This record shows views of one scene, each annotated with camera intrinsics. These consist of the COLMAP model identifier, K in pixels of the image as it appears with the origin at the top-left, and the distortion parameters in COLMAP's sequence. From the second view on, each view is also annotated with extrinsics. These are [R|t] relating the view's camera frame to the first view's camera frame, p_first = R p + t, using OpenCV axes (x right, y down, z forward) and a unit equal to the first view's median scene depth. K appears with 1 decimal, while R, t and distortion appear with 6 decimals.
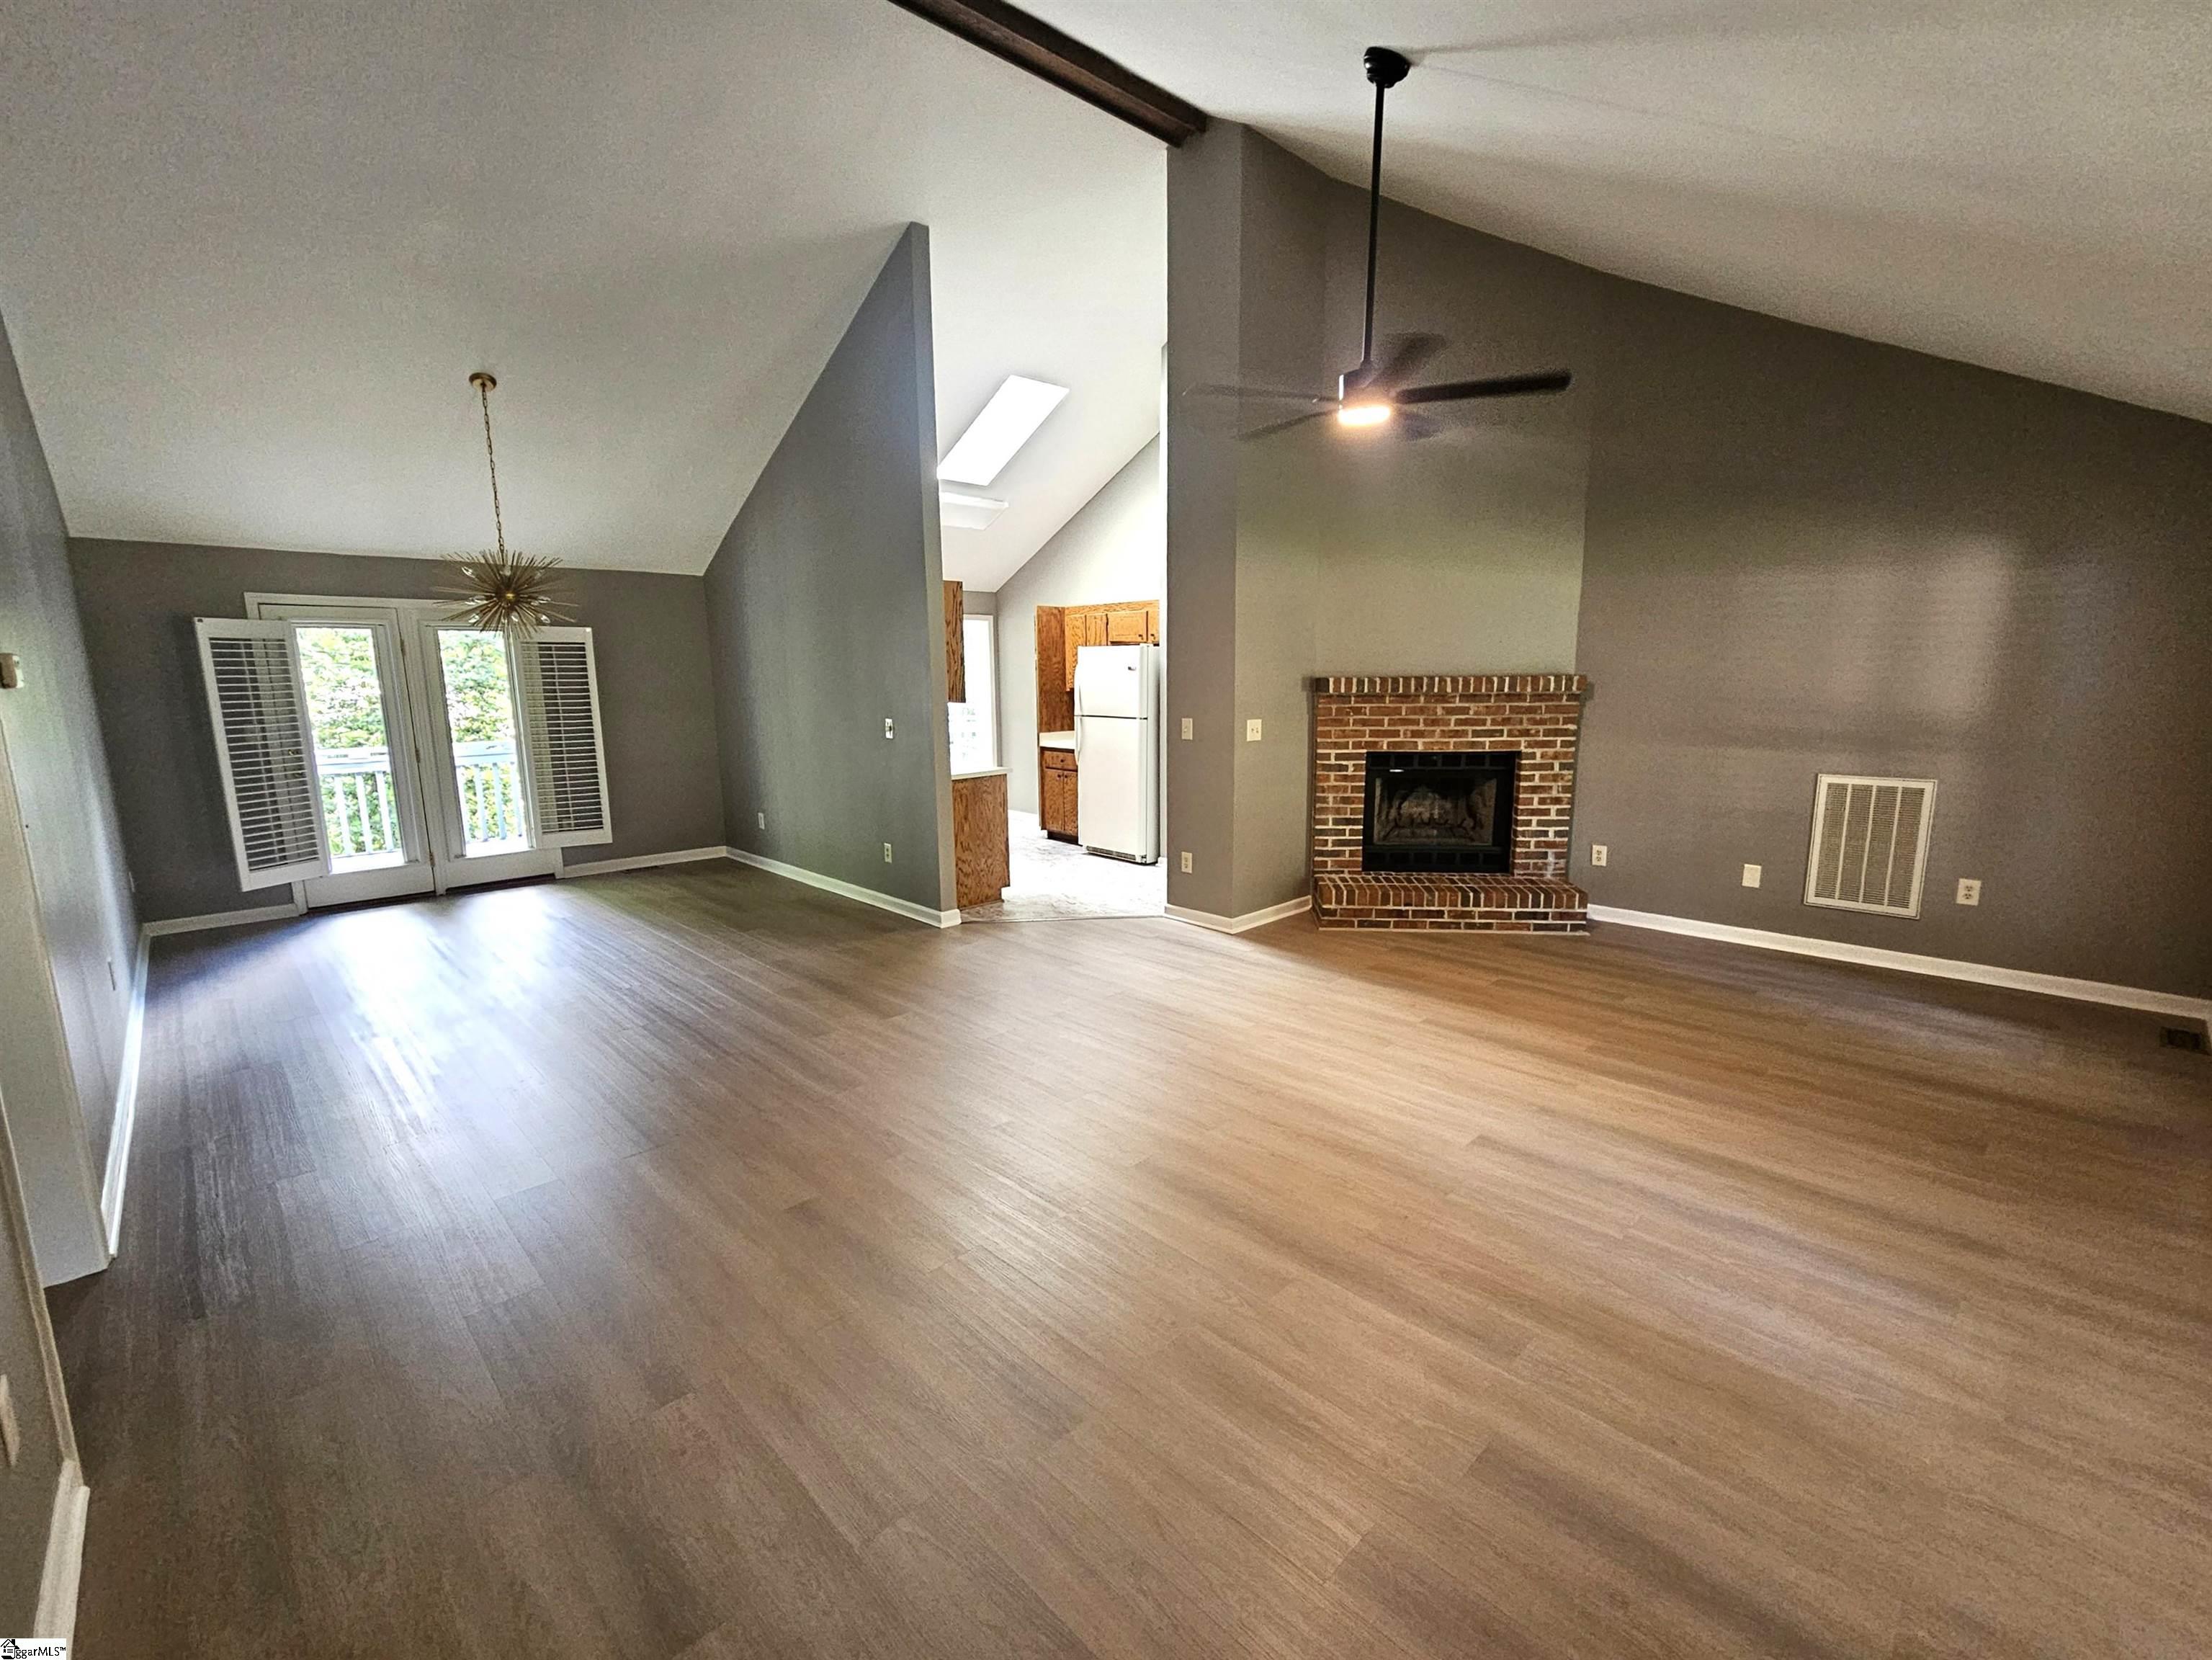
lens RADIAL K [[950.7, 0, 1115.7], [0, 950.7, 847.7], [0, 0, 1]] dist [0.001831, 0.000098]
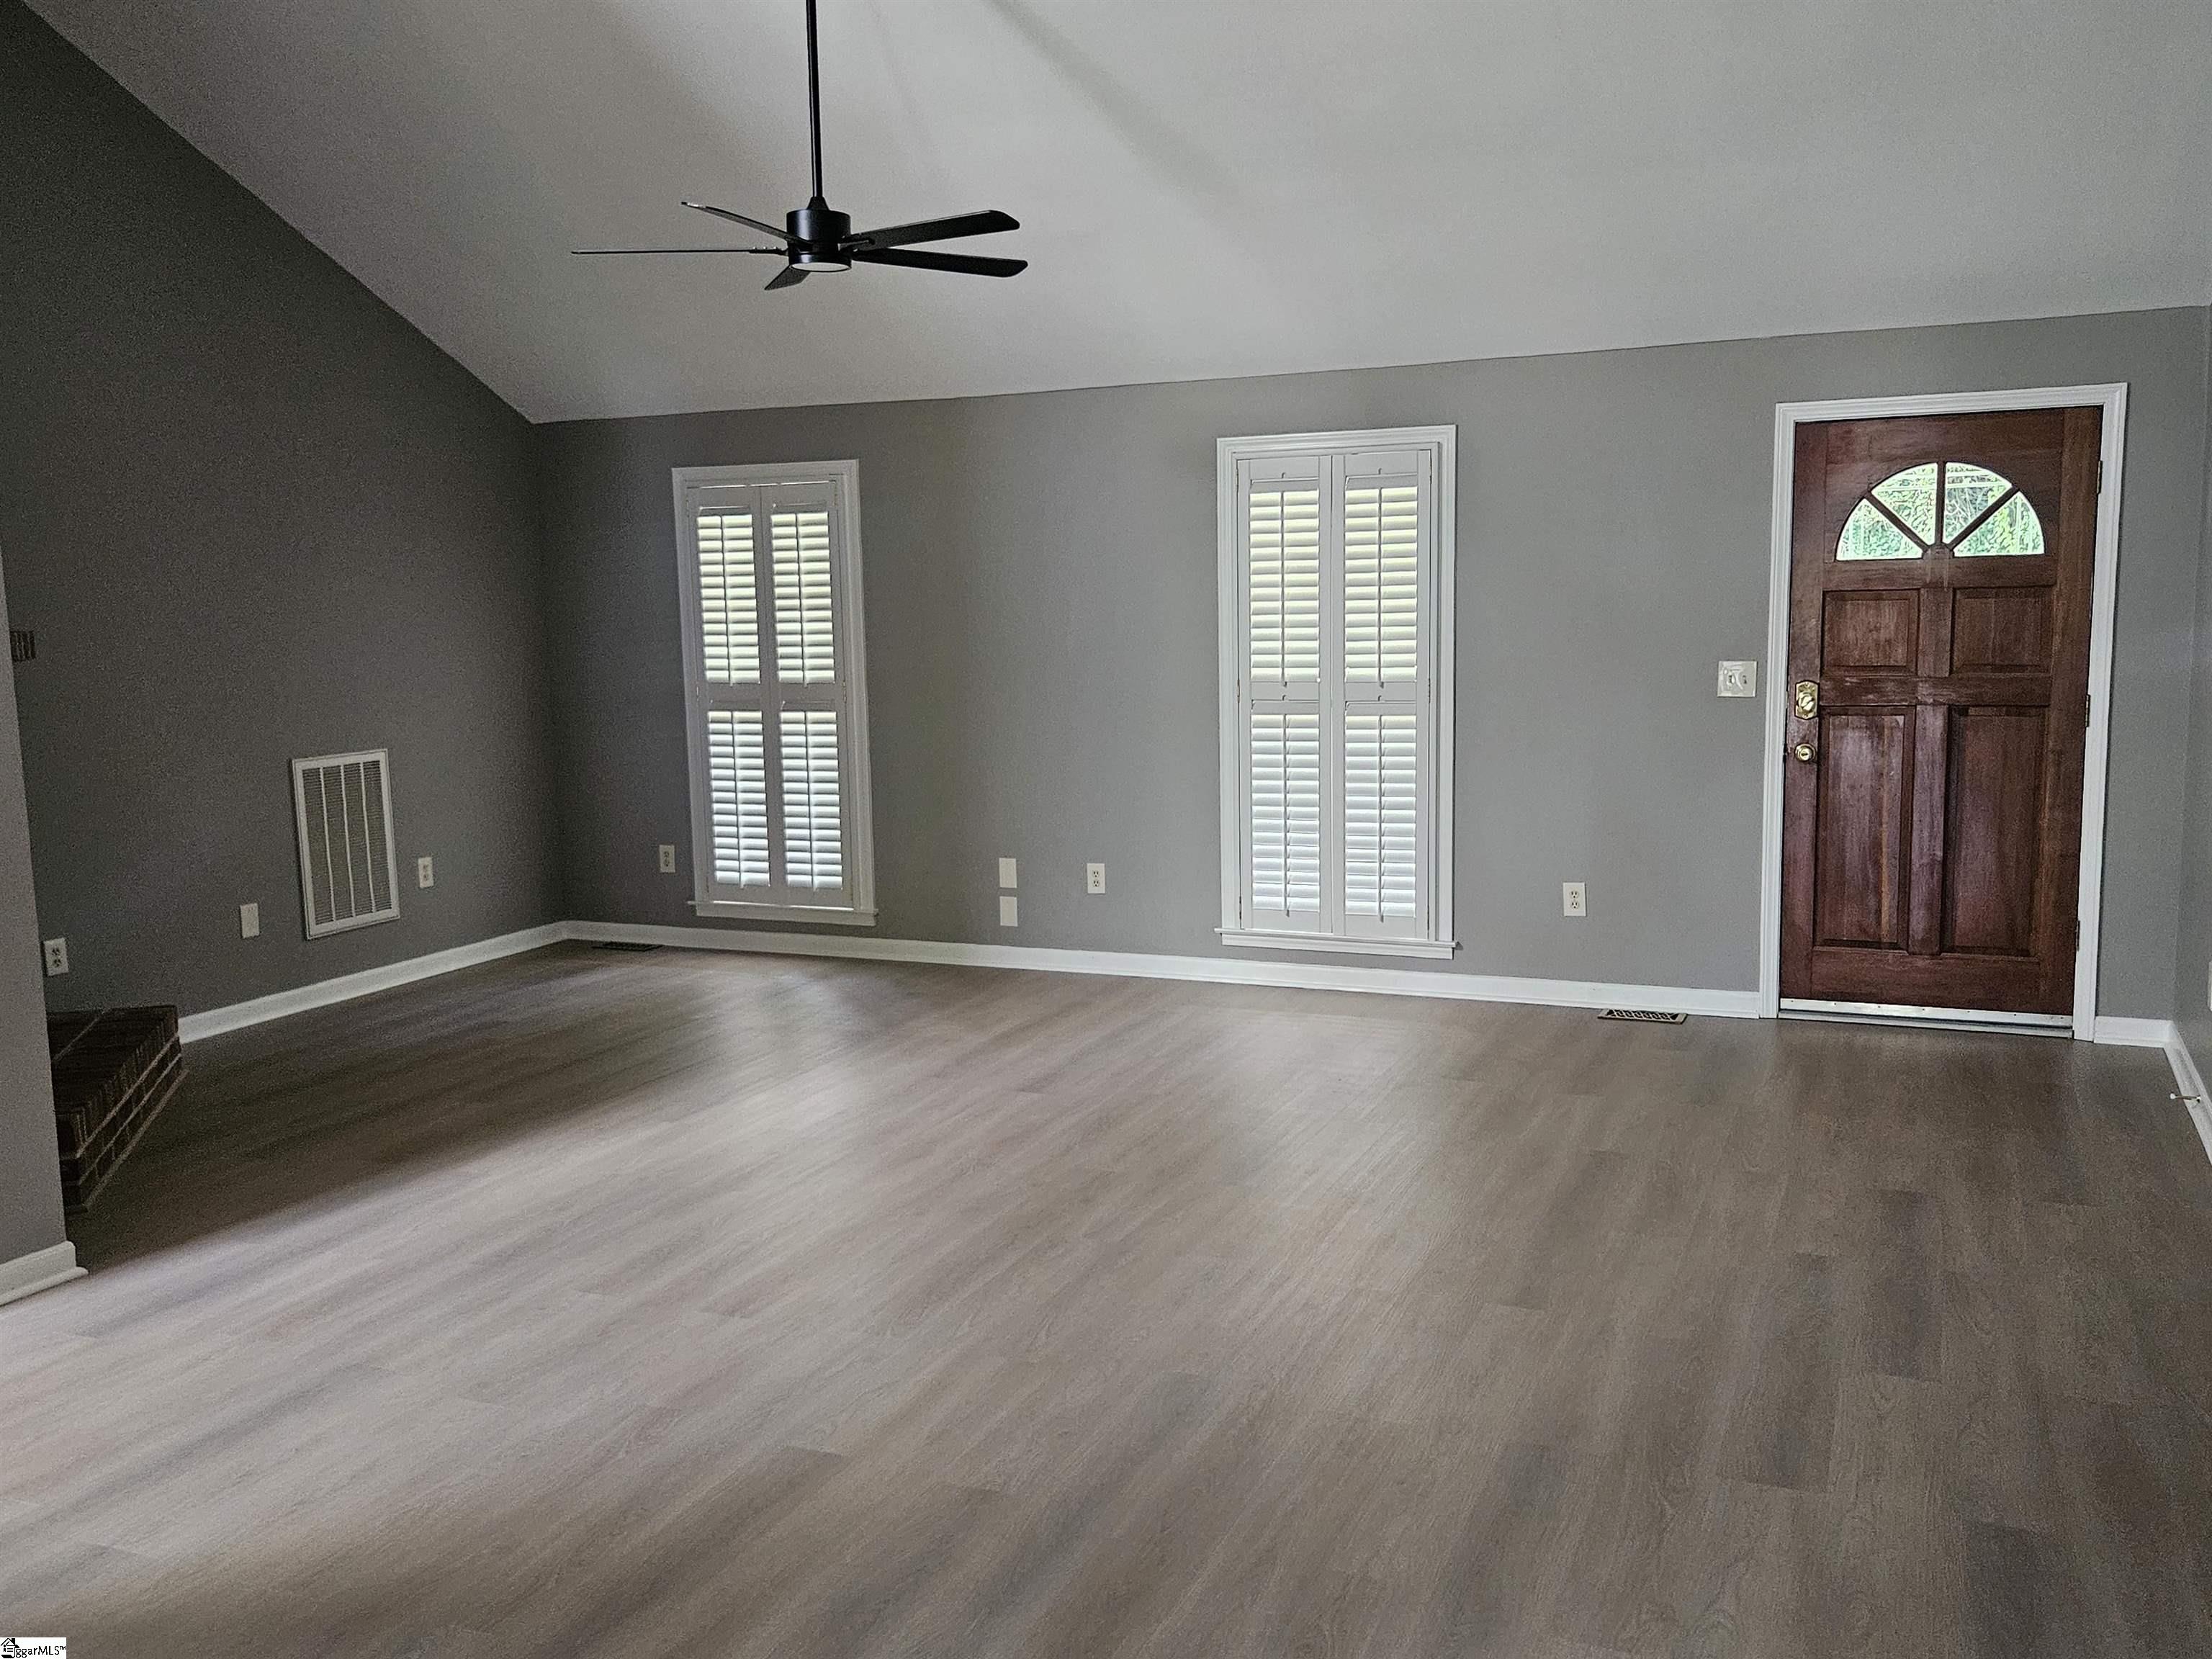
lens RADIAL K [[1870.3, 0, 1112.3], [0, 1870.3, 830.8], [0, 0, 1]] dist [0.077815, -0.000790]
pose [[-0.374921, -0.098247, 0.921836, -0.733107], [0.195035, 0.963755, 0.182038, -0.144861], [-0.906309, 0.248040, -0.342171, 0.818766]]
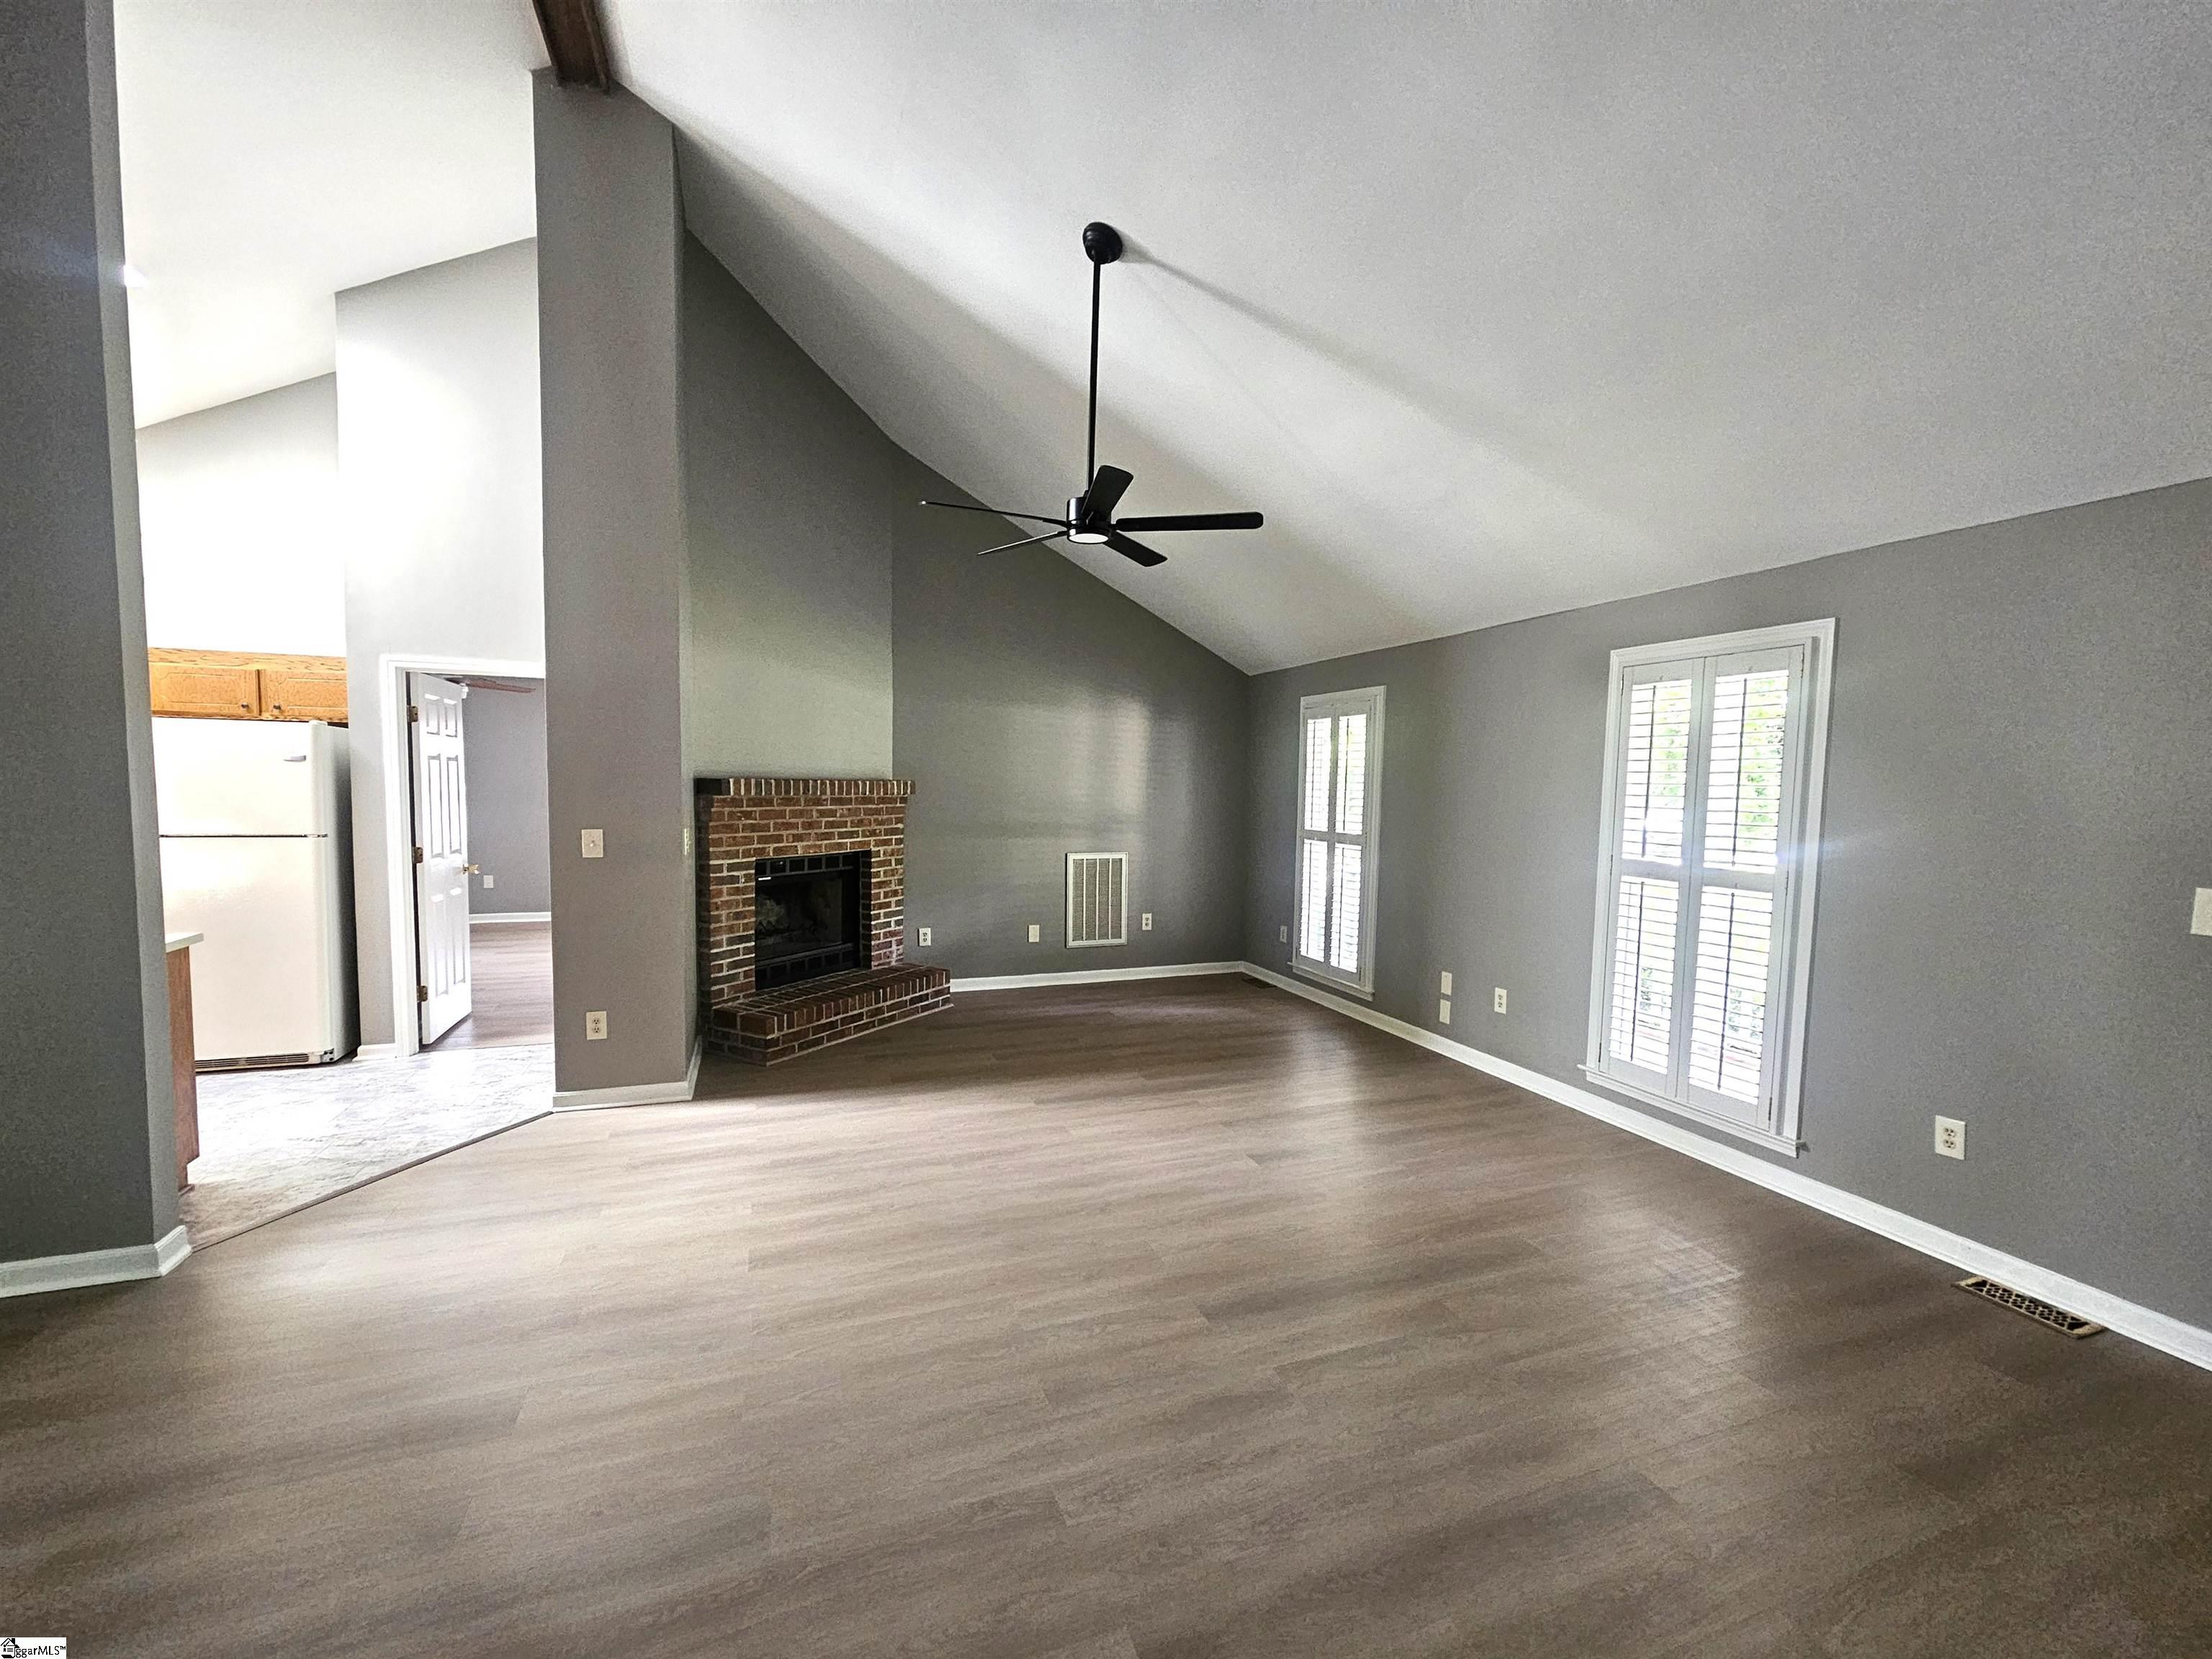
lens RADIAL K [[909.3, 0, 1099.2], [0, 909.3, 840.3], [0, 0, 1]] dist [0.000926, 0.000431]
pose [[0.410145, -0.042462, 0.911032, -0.400855], [0.149030, 0.988609, -0.021016, -0.053364], [-0.899762, 0.144391, 0.411801, 0.351594]]
